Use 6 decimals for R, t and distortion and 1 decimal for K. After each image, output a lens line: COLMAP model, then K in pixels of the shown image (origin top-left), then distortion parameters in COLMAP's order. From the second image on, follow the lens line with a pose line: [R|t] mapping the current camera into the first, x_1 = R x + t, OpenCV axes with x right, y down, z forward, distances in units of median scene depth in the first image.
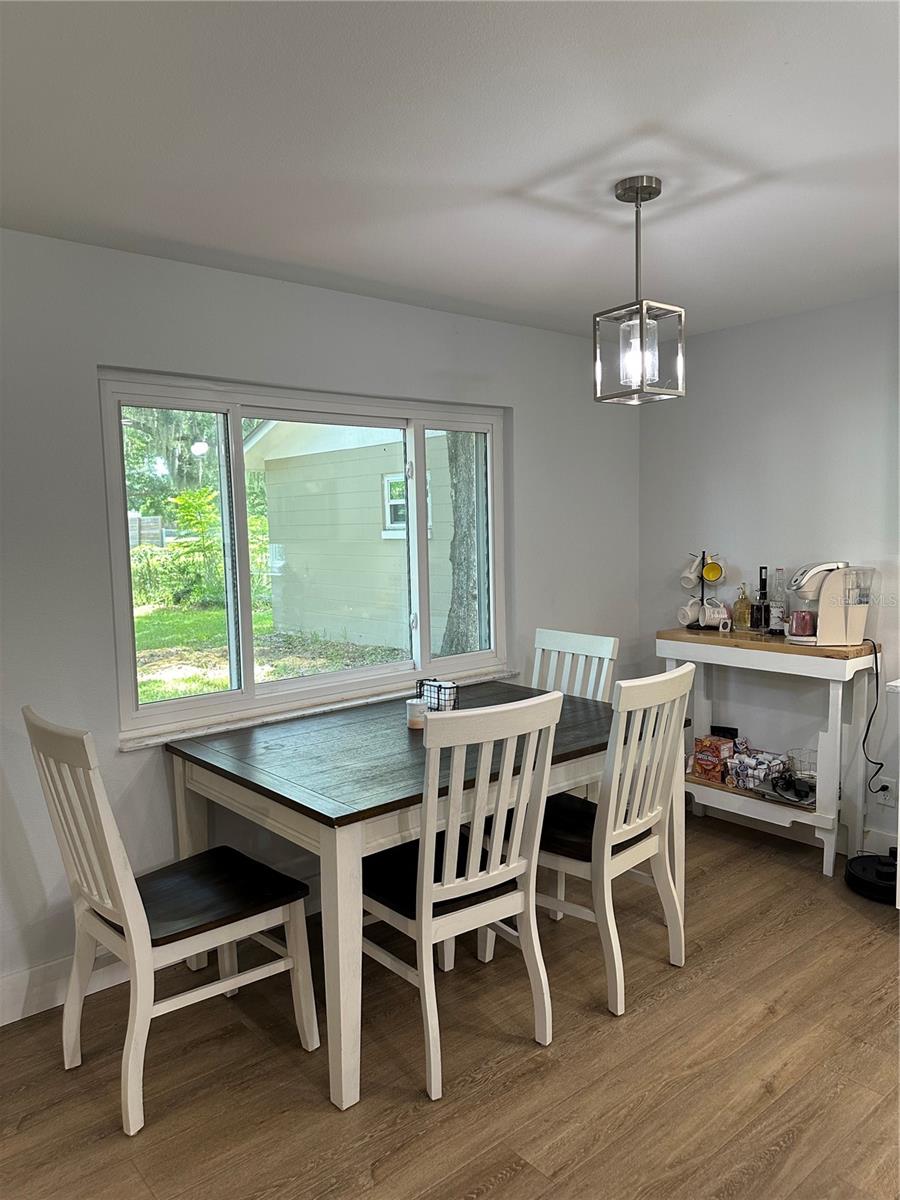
lens RADIAL K [[846.0, 0, 471.3], [0, 846.0, 600.7], [0, 0, 1]] dist [0.112691, -0.158117]
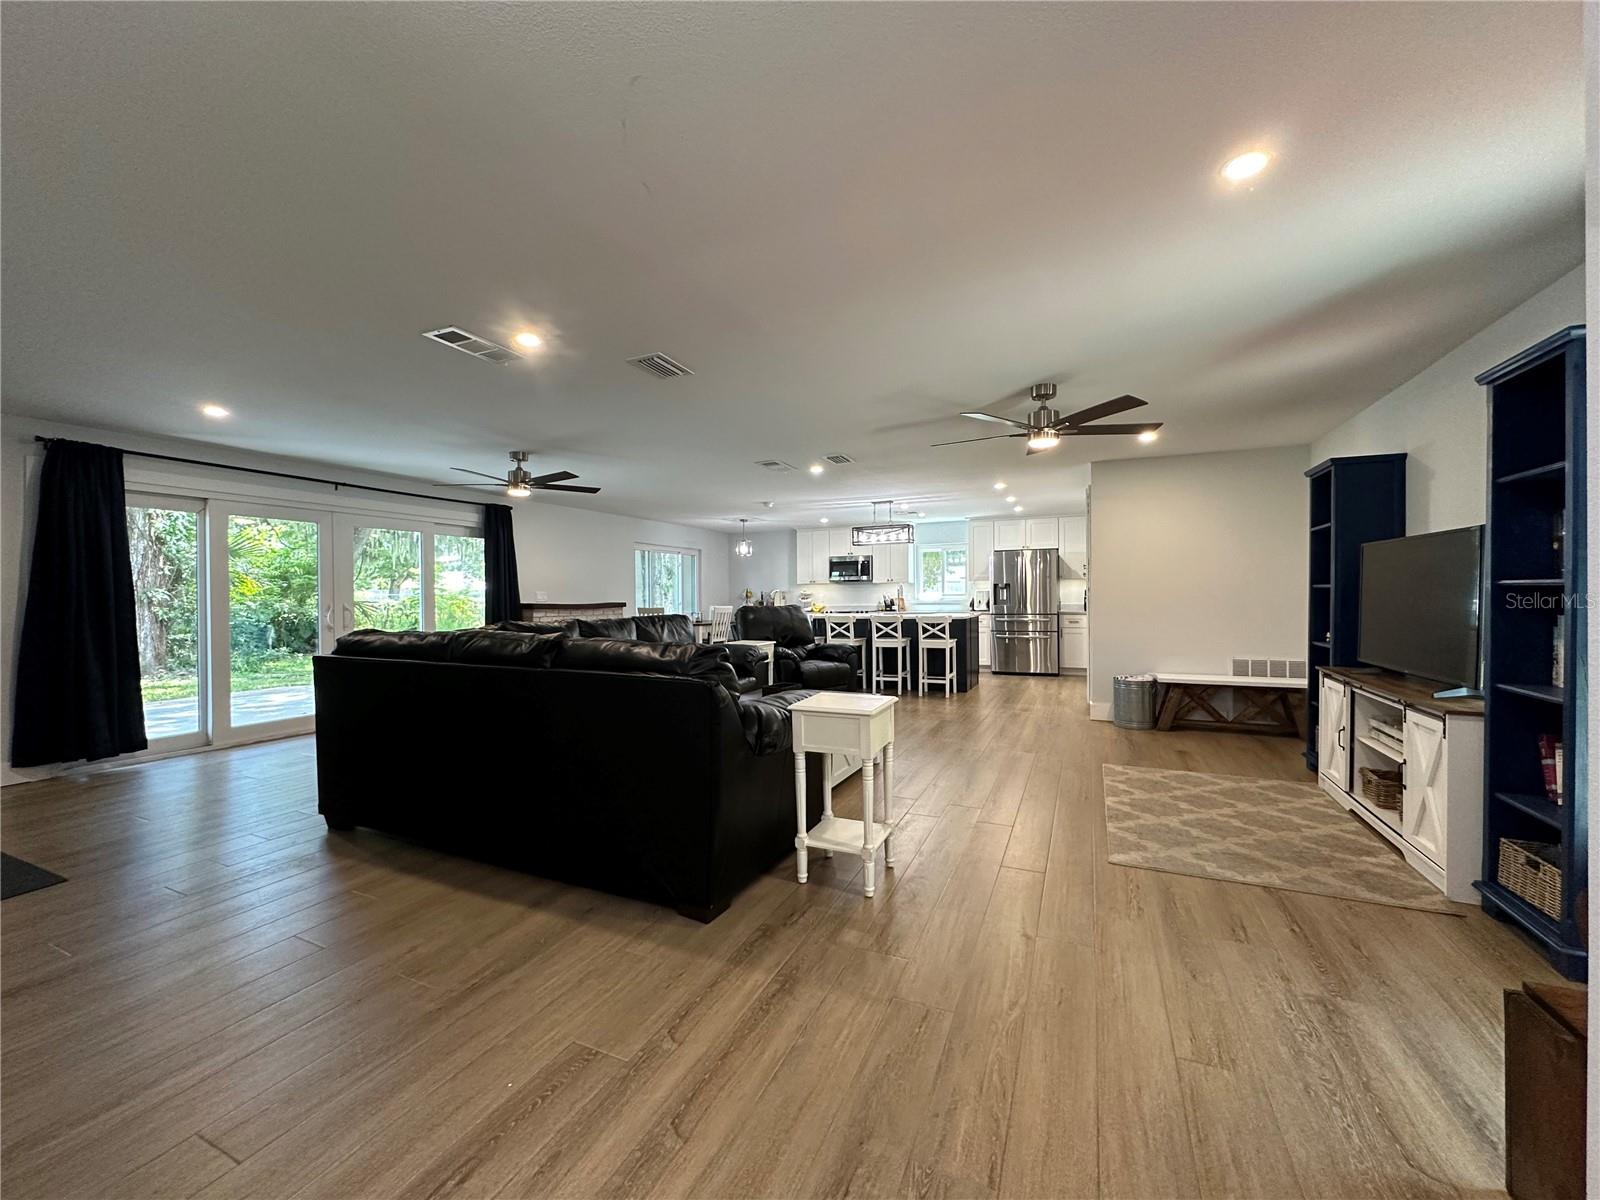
lens RADIAL K [[637.9, 0, 800.0], [0, 637.9, 600.0], [0, 0, 1]] dist [-0.001141, 0.000484]
pose [[0.914650, 0.013535, 0.404021, -0.762454], [0.024192, 0.995815, -0.088129, 0.287848], [-0.403523, 0.090381, 0.910495, -1.938972]]
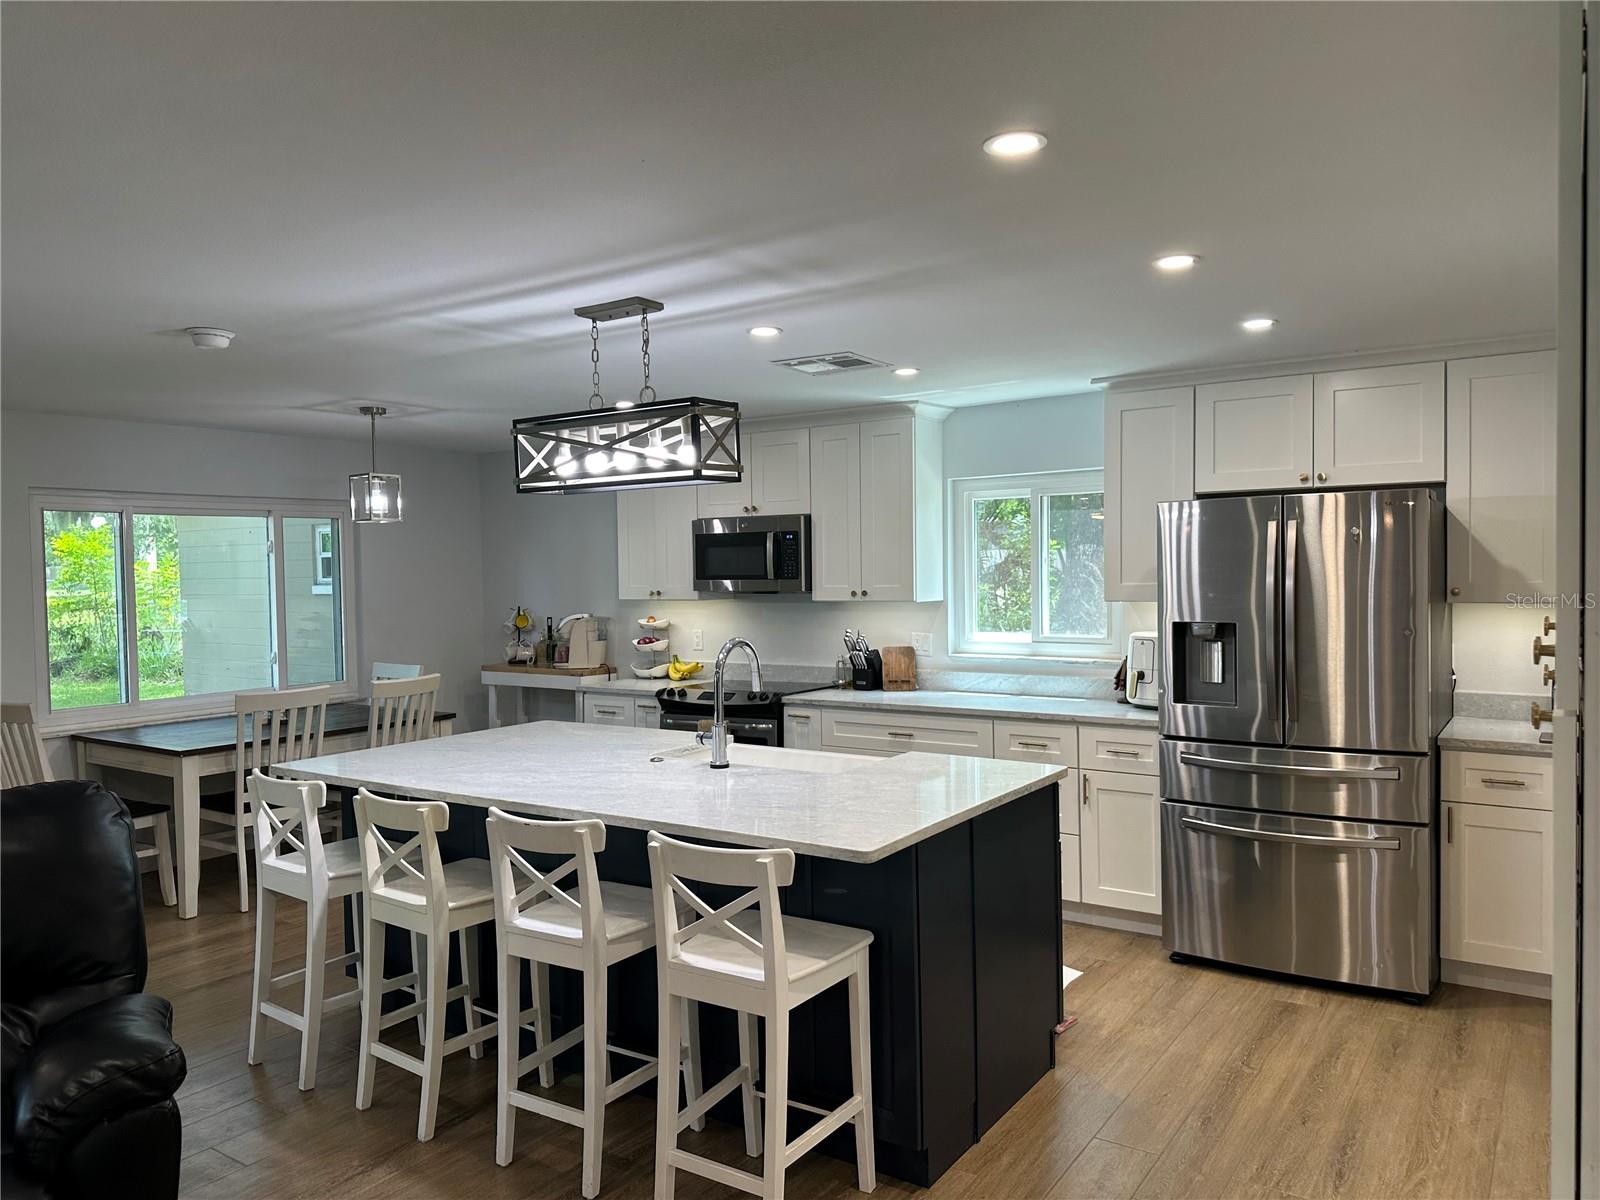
lens RADIAL K [[1128.0, 0, 801.4], [0, 1128.0, 608.1], [0, 0, 1]] dist [0.112691, -0.158117]
pose [[0.969234, -0.000670, 0.246140, 0.303532], [0.015148, 0.998263, -0.056930, 0.063977], [-0.245674, 0.058907, 0.967561, -1.003293]]
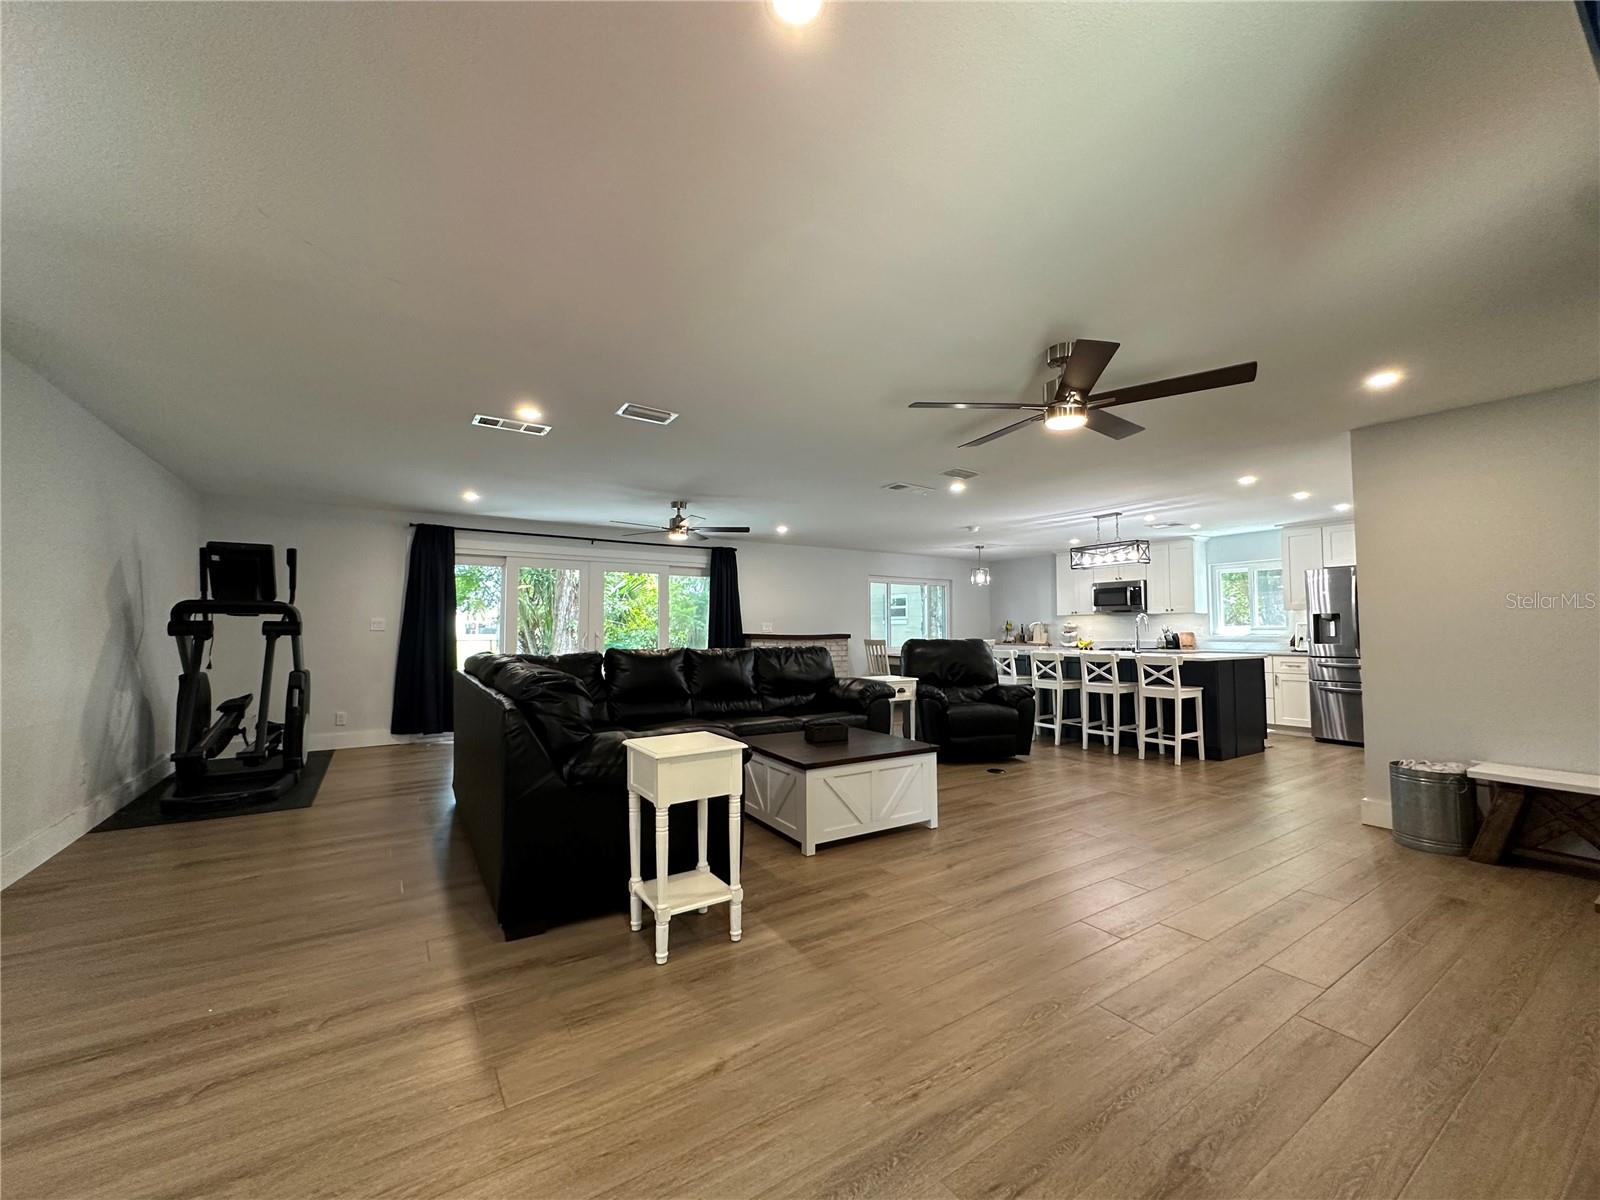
lens RADIAL K [[637.9, 0, 800.0], [0, 637.9, 600.0], [0, 0, 1]] dist [-0.001141, 0.000484]
pose [[0.988276, 0.017045, -0.151721, -0.197348], [-0.037625, 0.990291, -0.133823, 0.276764], [0.147967, 0.137963, 0.979322, -1.947550]]
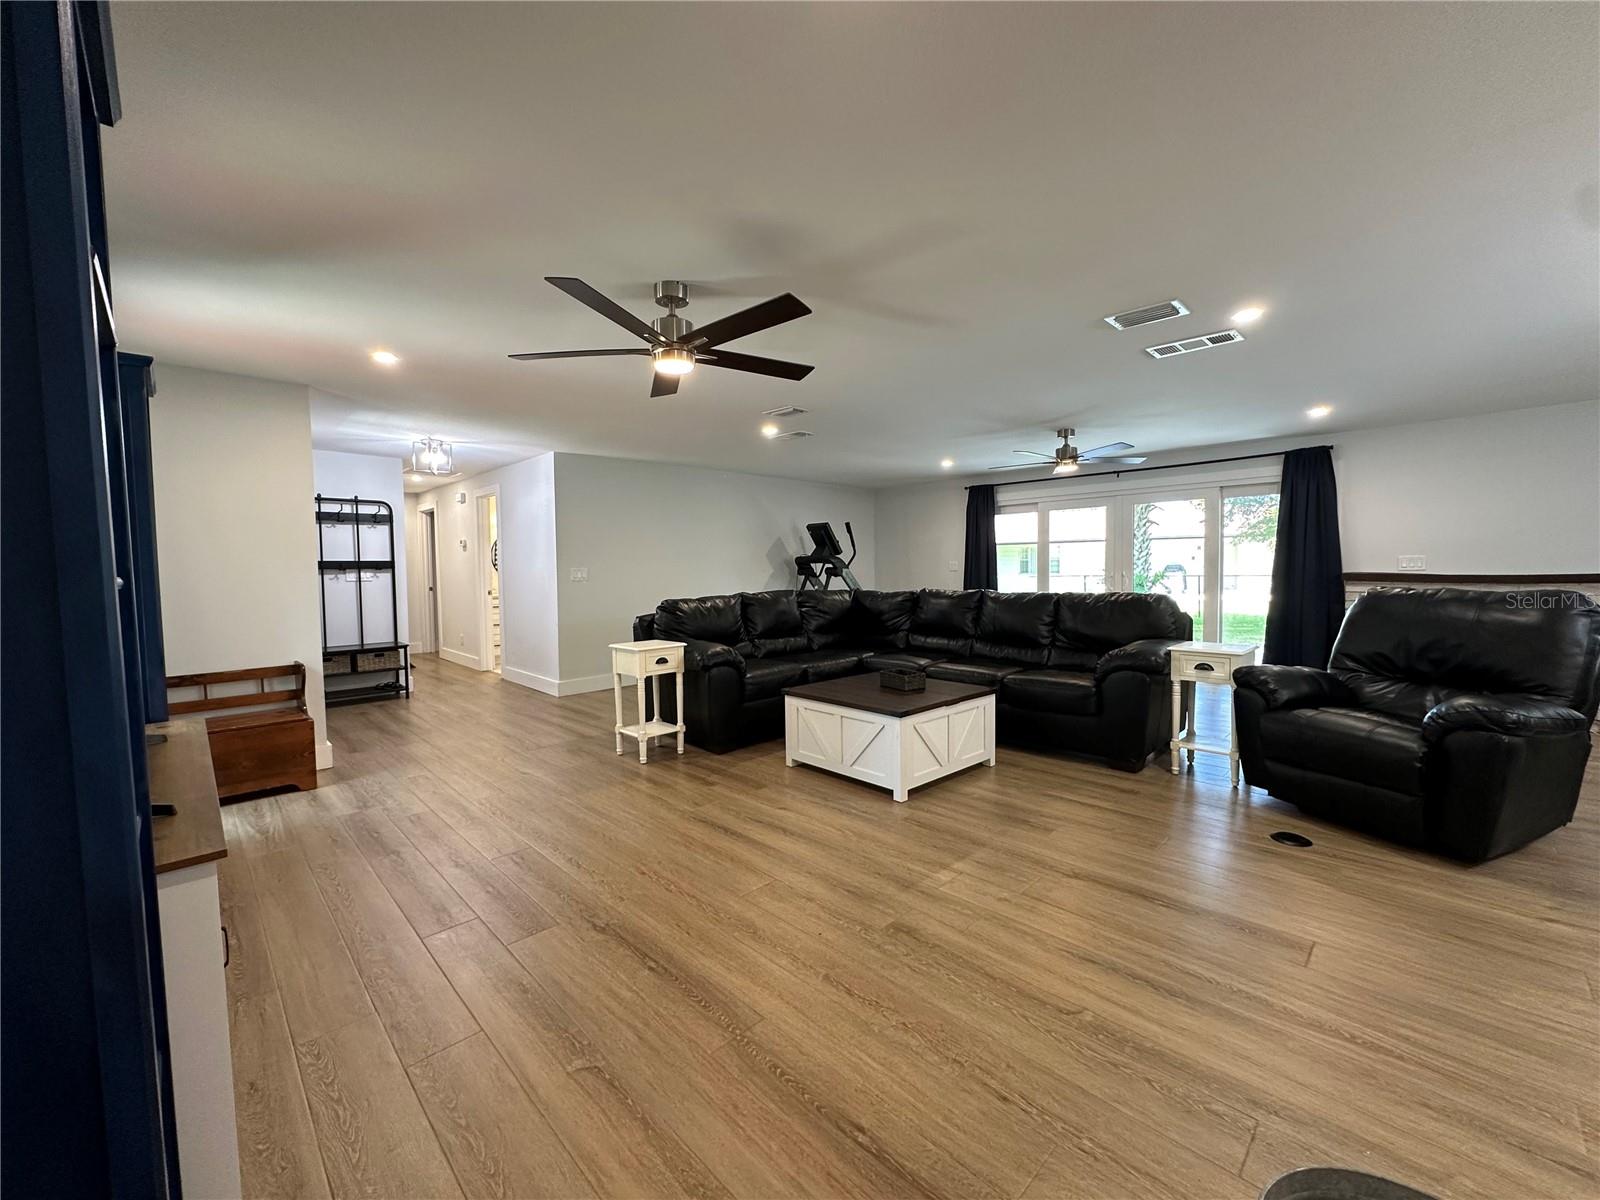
lens RADIAL K [[638.5, 0, 802.1], [0, 638.5, 594.3], [0, 0, 1]] dist [-0.014581, 0.000106]
pose [[0.050144, 0.062509, -0.996784, 0.729945], [-0.079961, 0.995087, 0.058380, 0.163865], [0.995536, 0.076776, 0.054895, -1.075988]]
